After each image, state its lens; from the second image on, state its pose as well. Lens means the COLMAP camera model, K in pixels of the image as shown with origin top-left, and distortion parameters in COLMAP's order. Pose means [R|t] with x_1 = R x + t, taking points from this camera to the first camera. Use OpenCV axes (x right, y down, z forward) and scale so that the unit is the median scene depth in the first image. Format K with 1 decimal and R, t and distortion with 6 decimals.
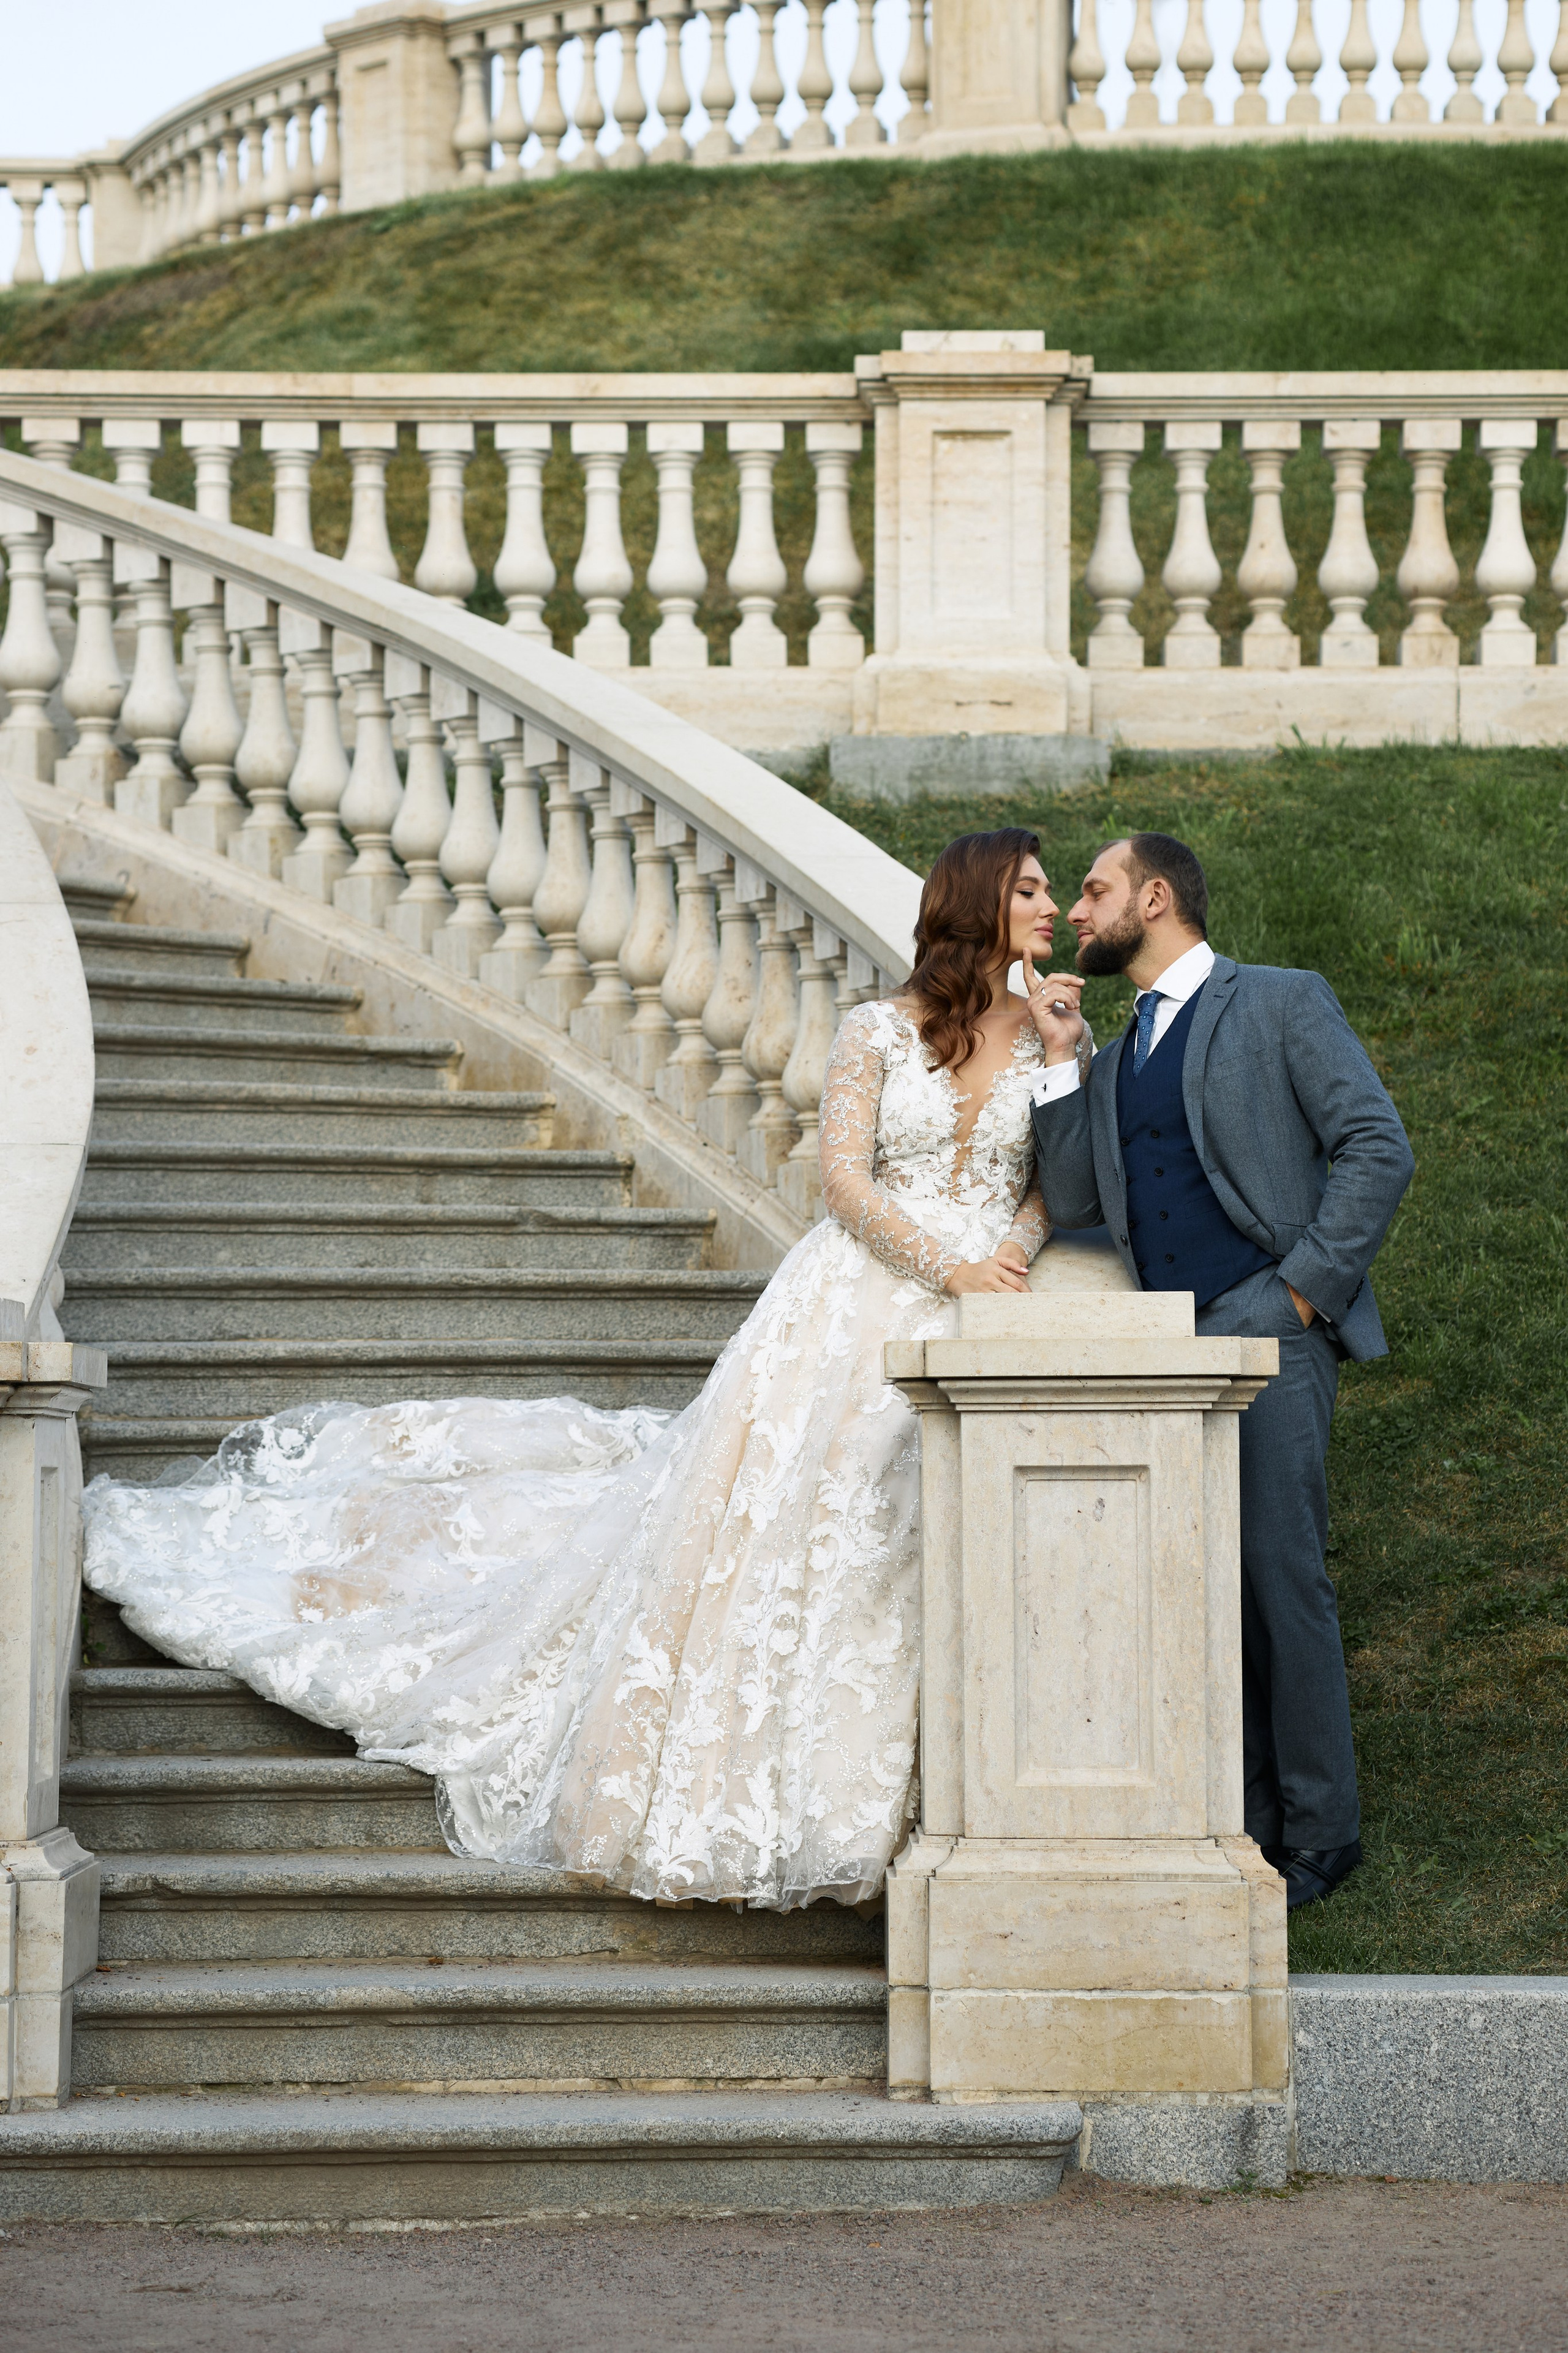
lens RADIAL K [[5747.9, 0, 784.9], [0, 5747.9, 1246.7], [0, 0, 1]] dist [0.281650, -0.342573]
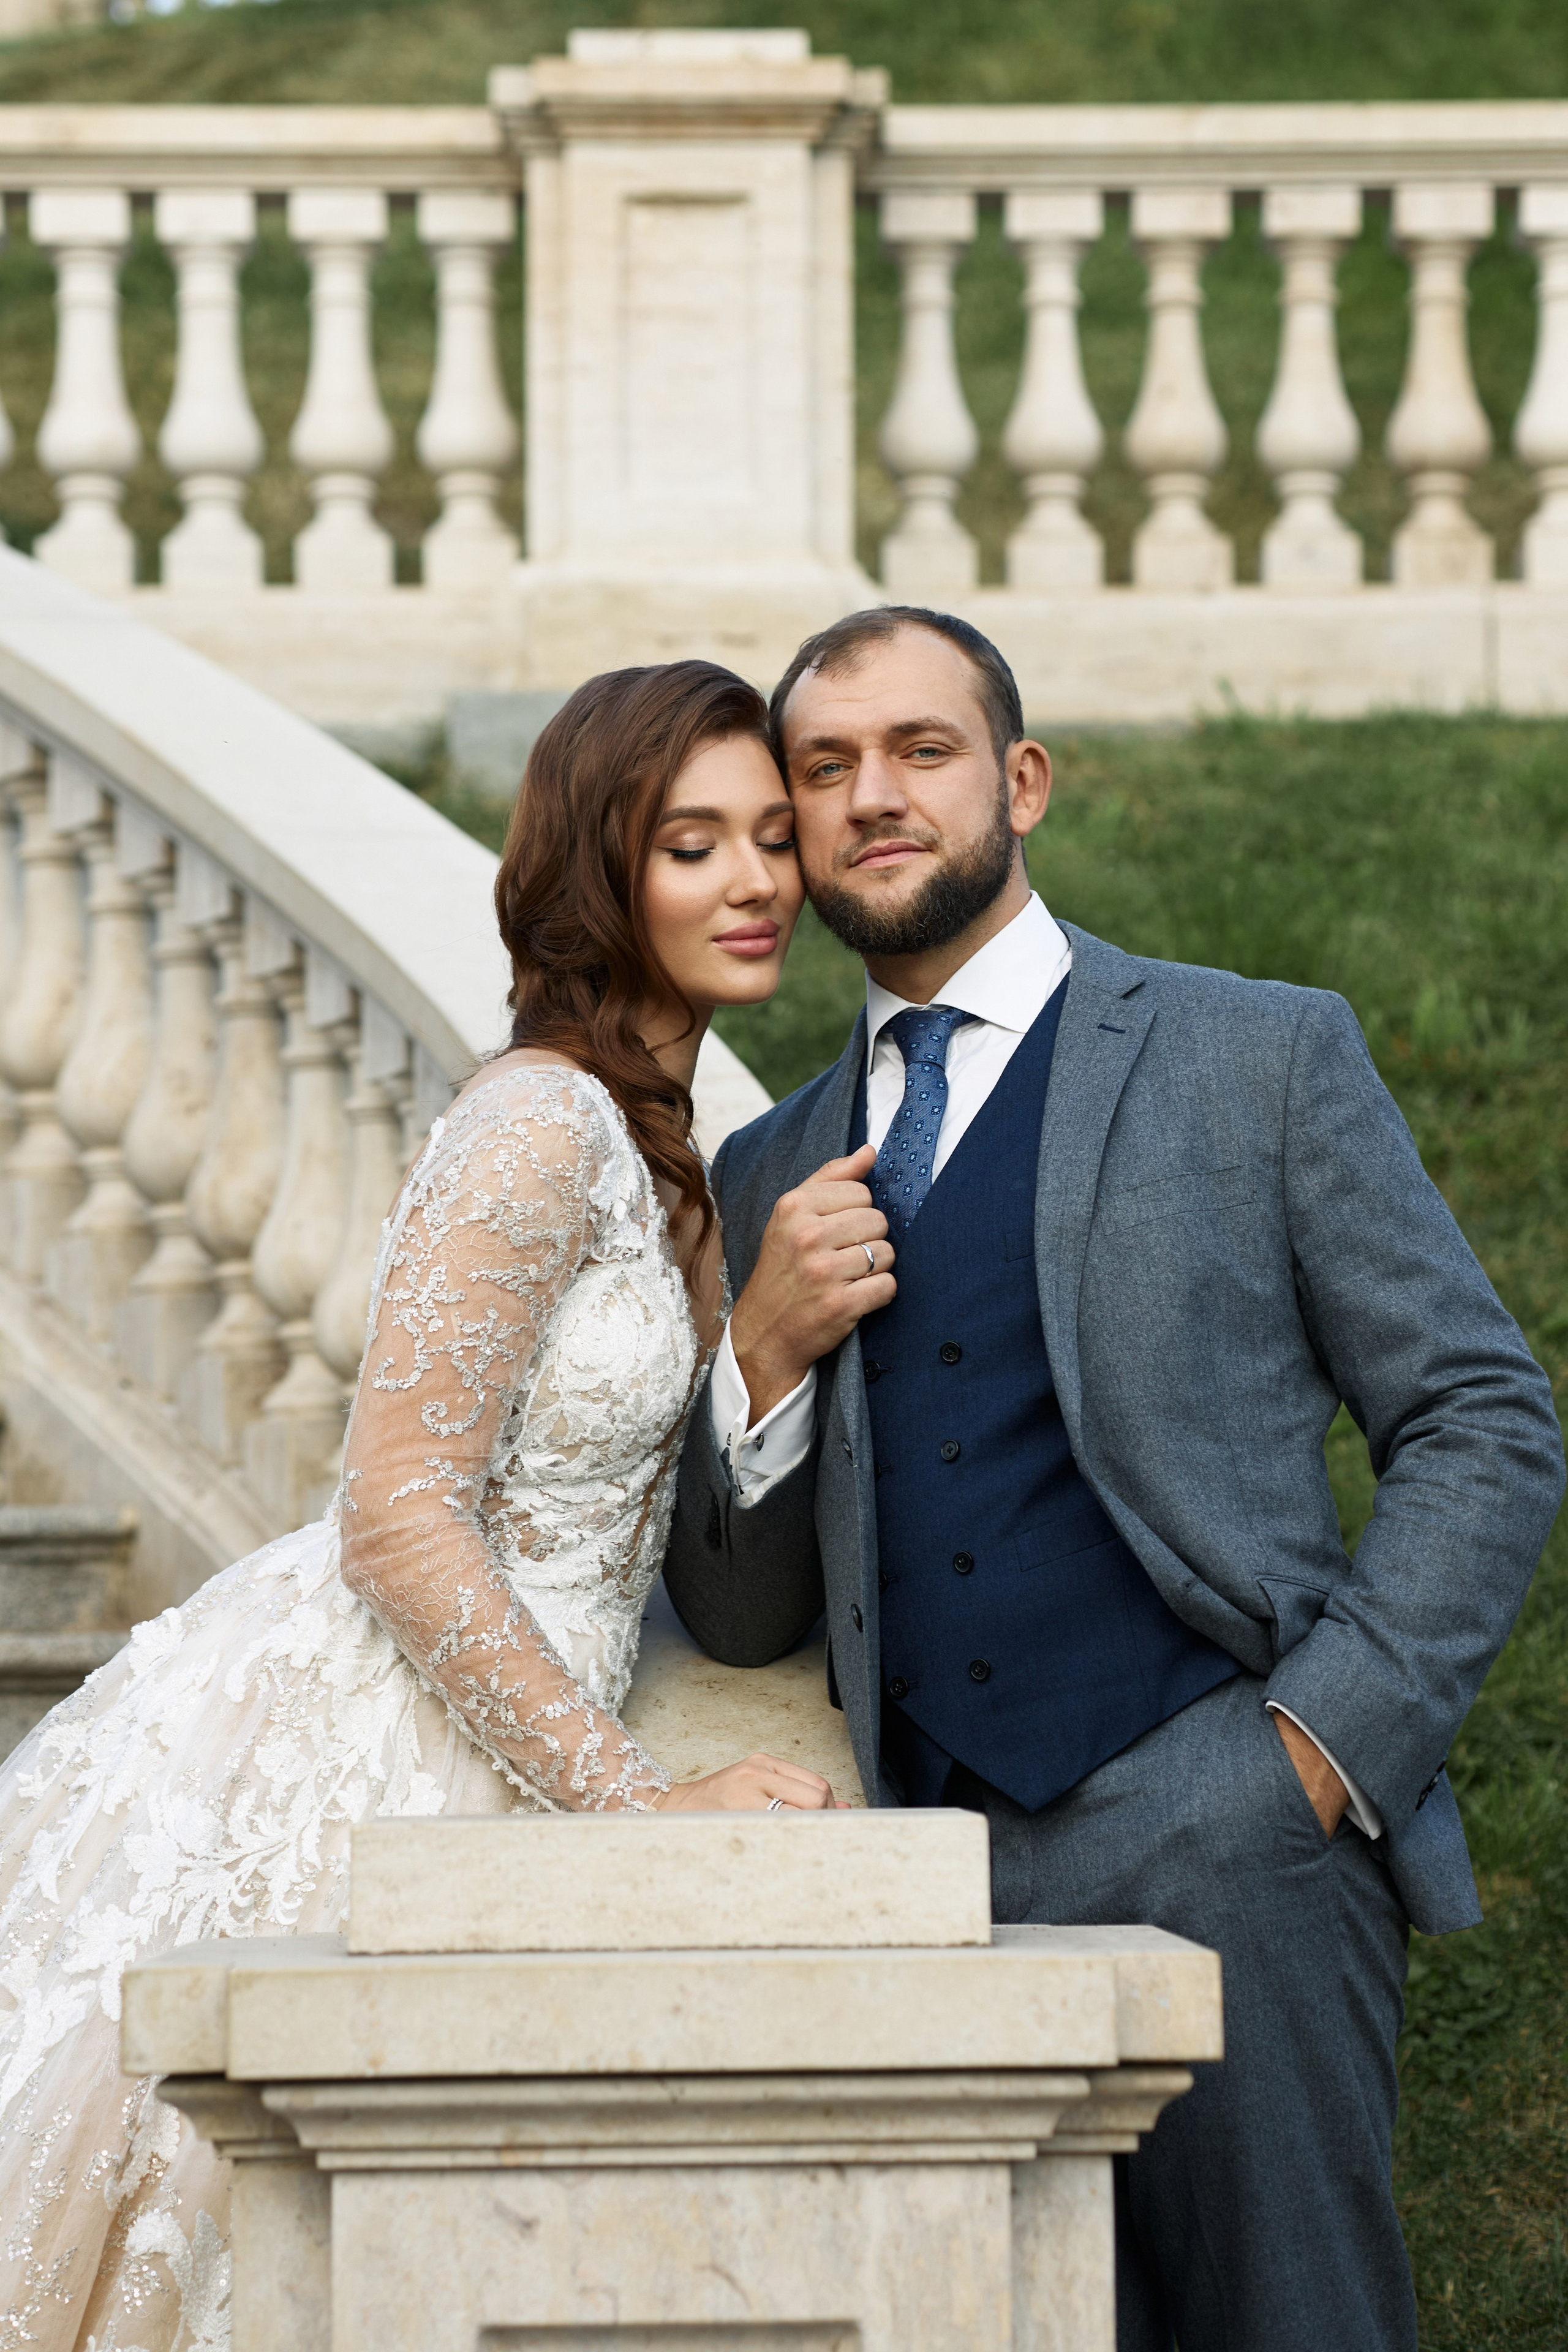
lens RADIAL K [[5691.7, 0, 784.0], [0, 5691.7, 1176.0], [0, 0, 1]] dist [0.218375, -0.254437]
pose [[0.999907, -0.003607, 0.013126, 0.034365], [0.004227, 0.998862, -0.047513, -0.010060], [-0.012939, 0.047564, 0.998784, 0.407531]]
